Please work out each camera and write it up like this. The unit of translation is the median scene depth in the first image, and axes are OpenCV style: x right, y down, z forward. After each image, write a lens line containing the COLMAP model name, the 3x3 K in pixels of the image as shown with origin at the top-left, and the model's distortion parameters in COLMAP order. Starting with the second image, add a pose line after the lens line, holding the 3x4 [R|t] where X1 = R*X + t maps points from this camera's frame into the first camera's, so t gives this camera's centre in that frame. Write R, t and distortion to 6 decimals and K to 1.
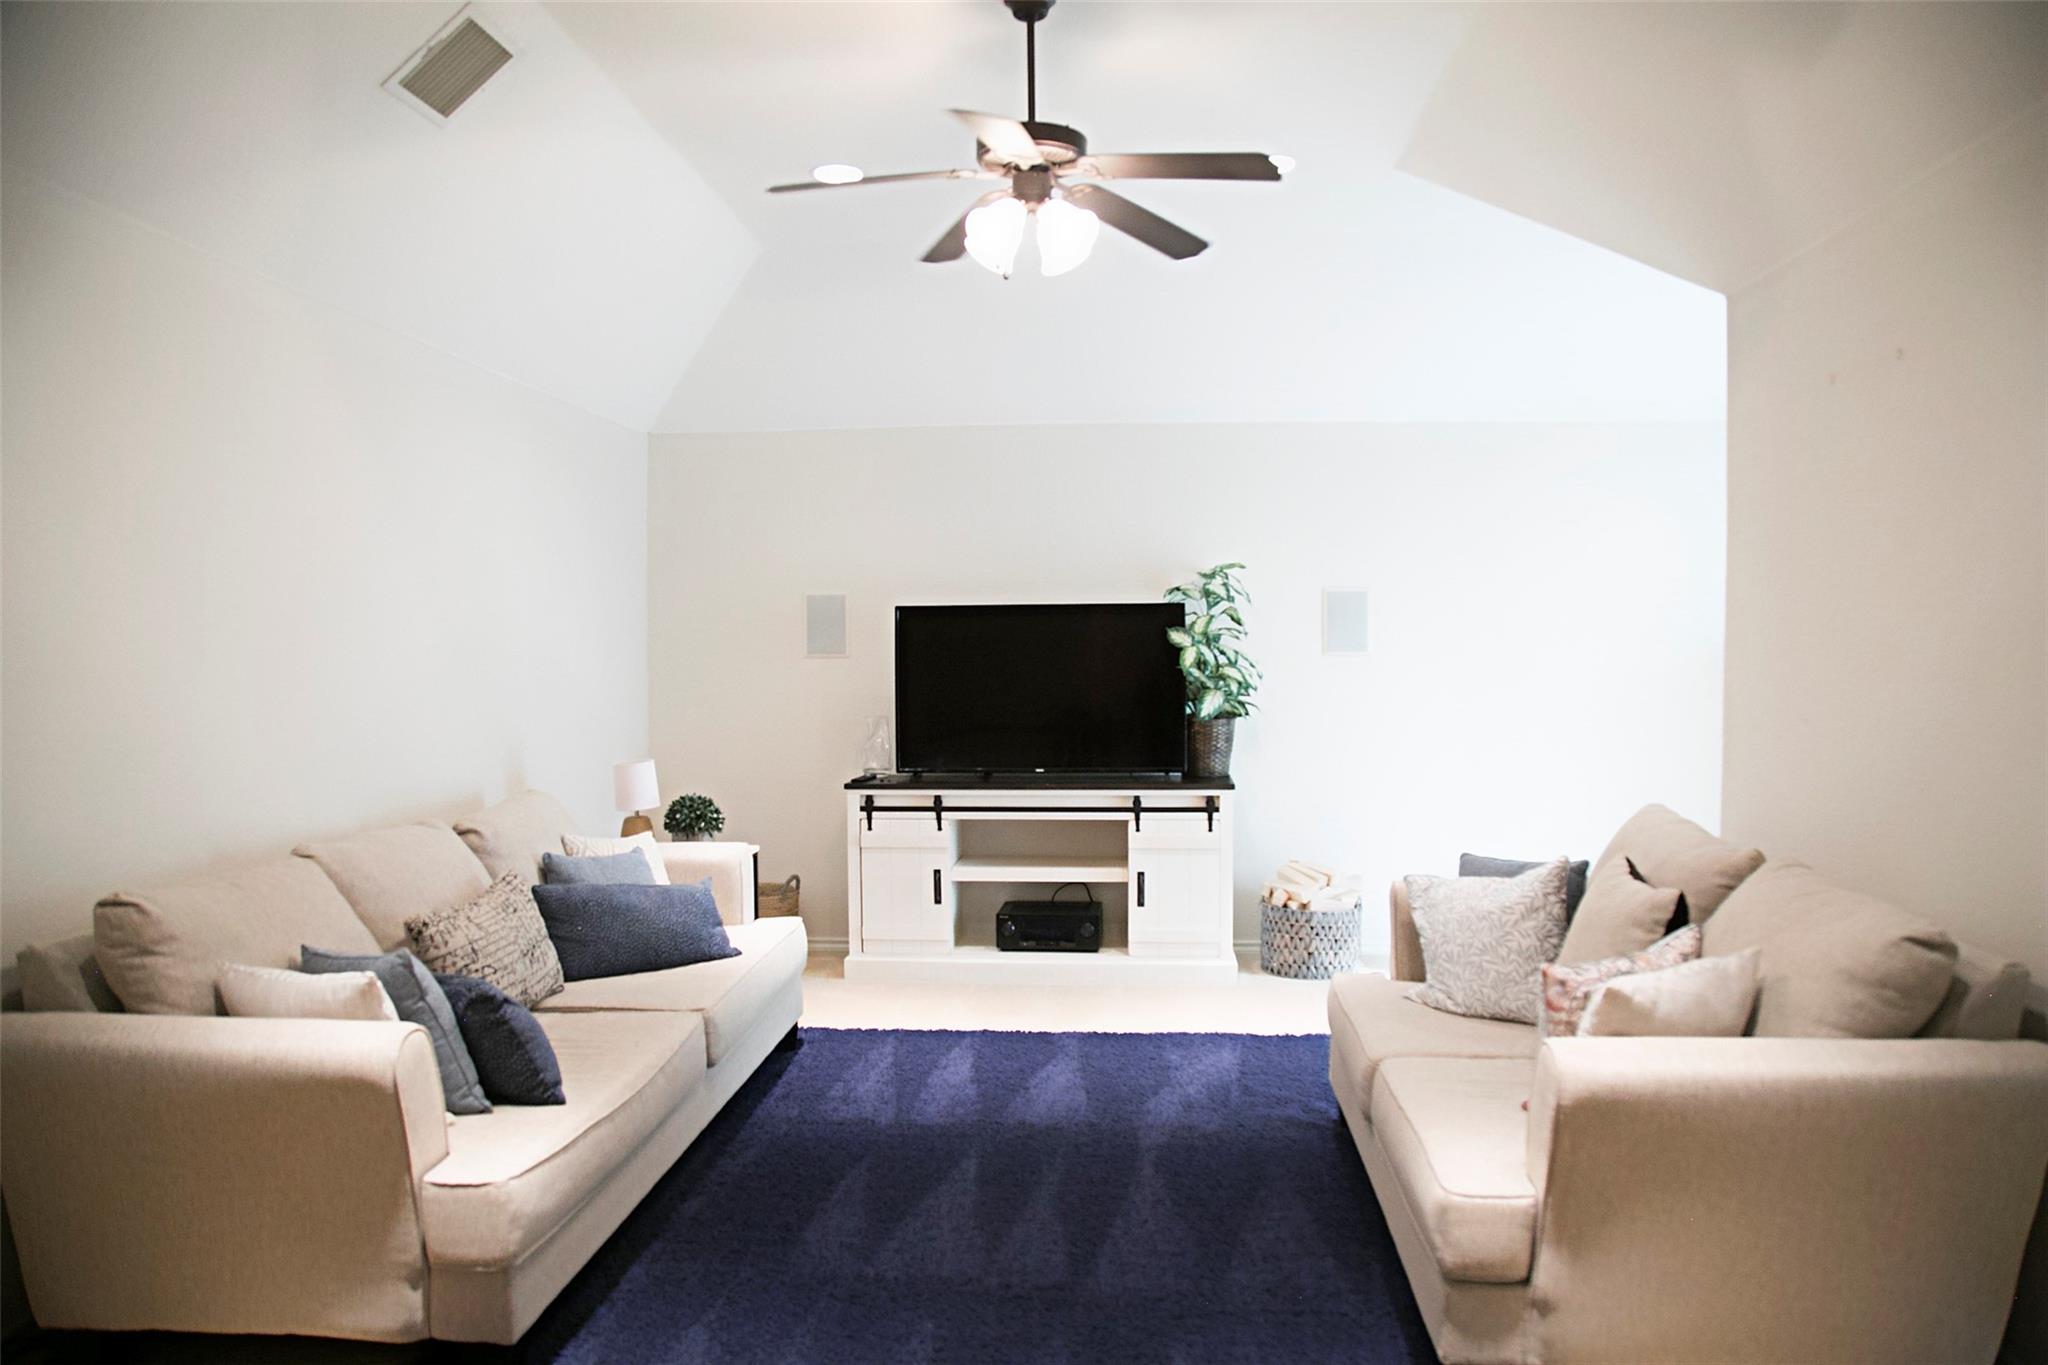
lens RADIAL K [[1434.3, 0, 1028.6], [0, 1434.3, 720.3], [0, 0, 1]] dist [-0.102295, 0.062493]
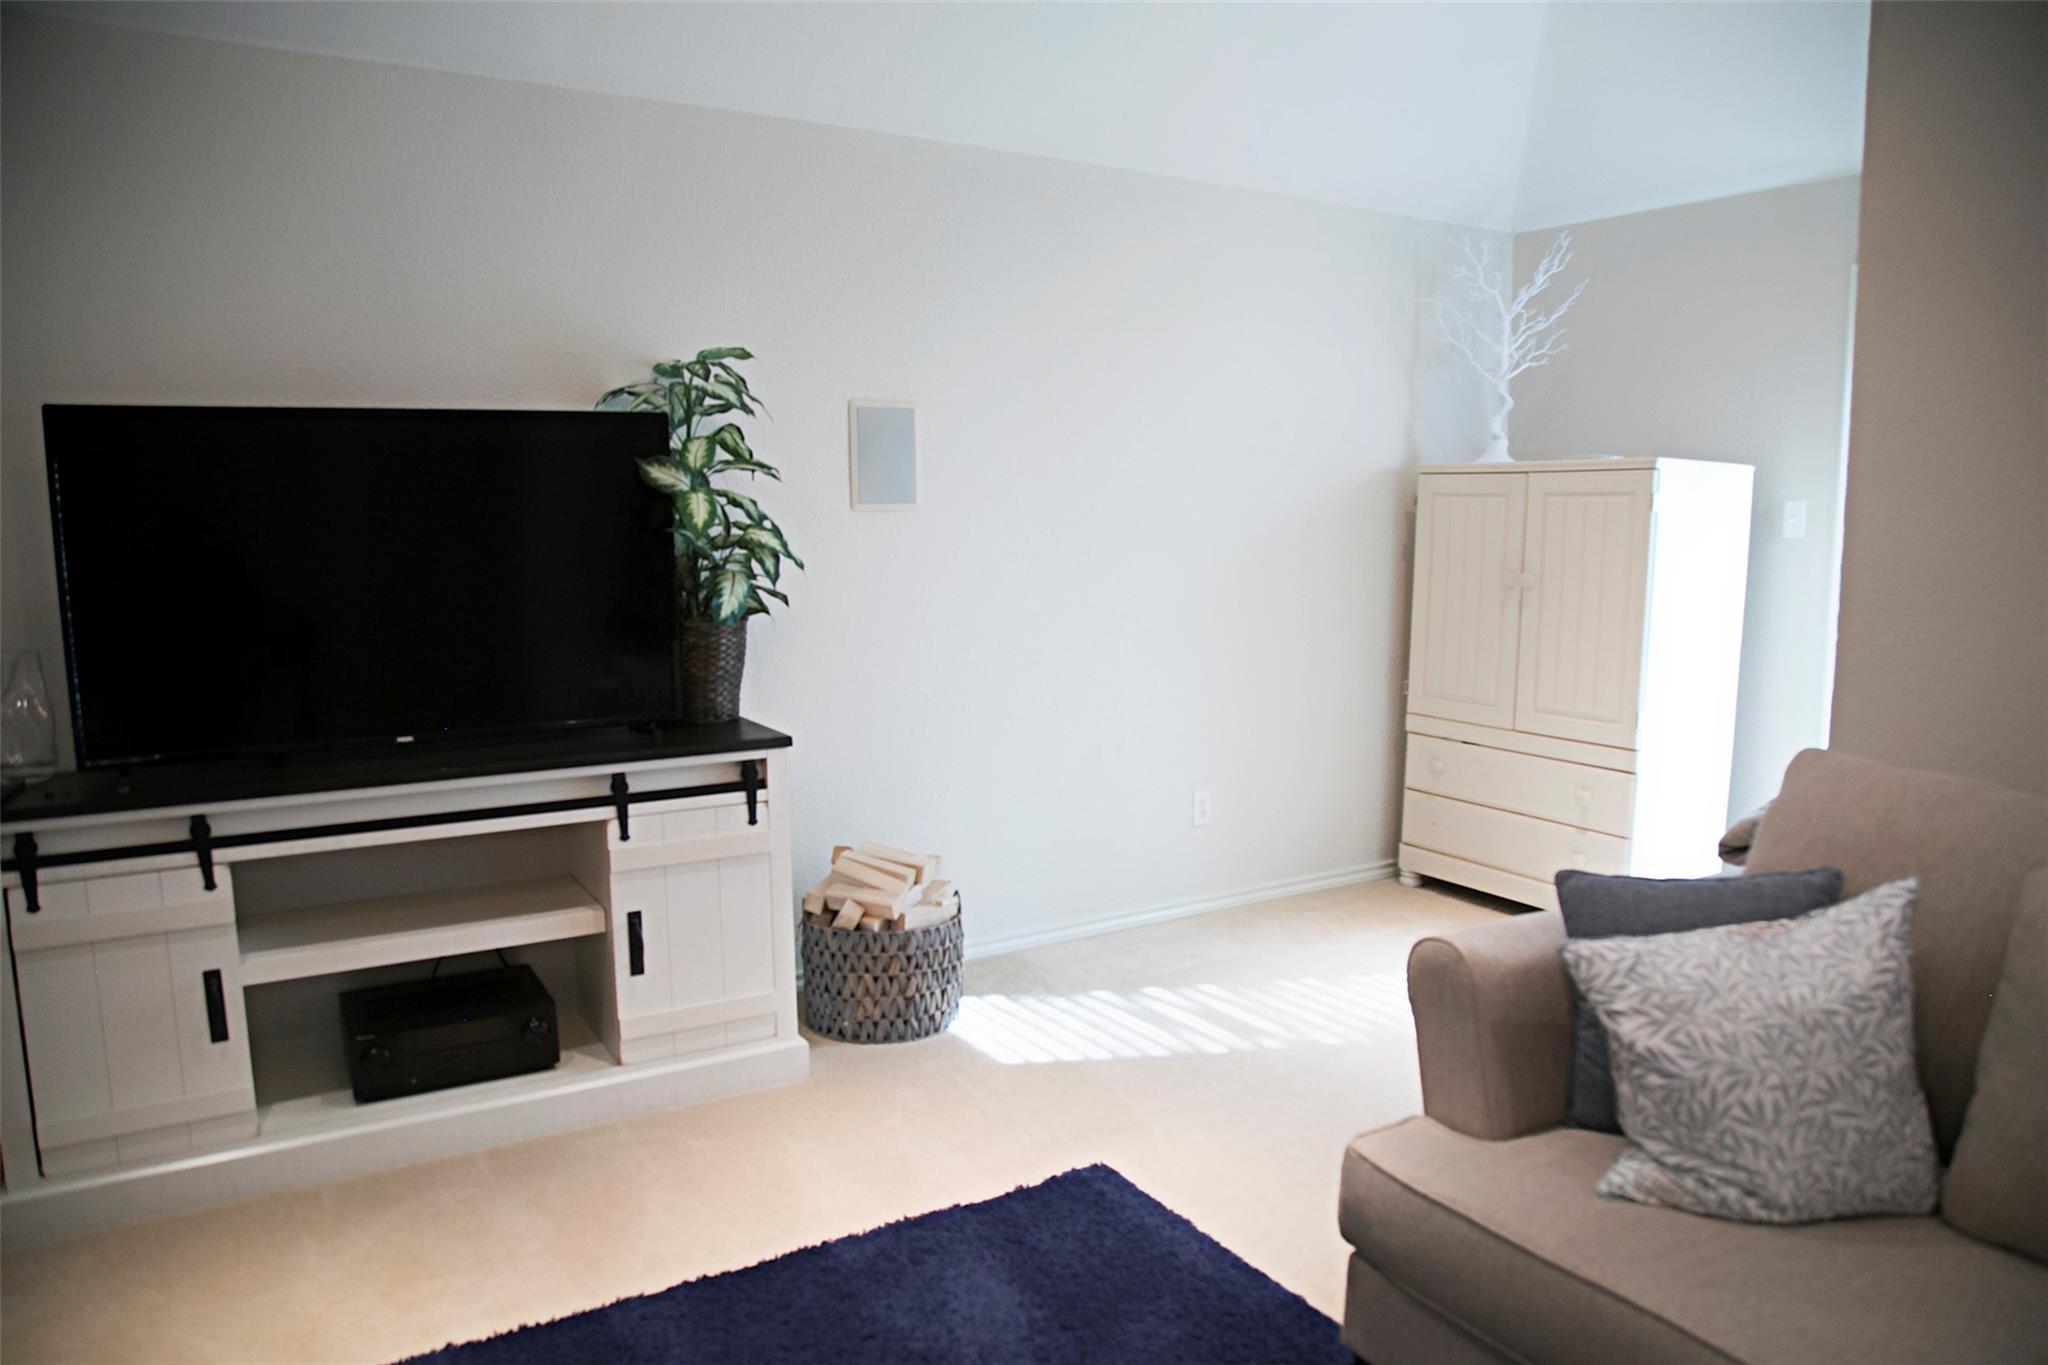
lens RADIAL K [[1434.3, 0, 1028.6], [0, 1434.3, 720.3], [0, 0, 1]] dist [-0.102295, 0.062493]
pose [[0.811299, -0.086010, 0.578271, -0.104670], [0.035302, 0.994521, 0.098393, -0.013831], [-0.583565, -0.059412, 0.809890, 0.479750]]
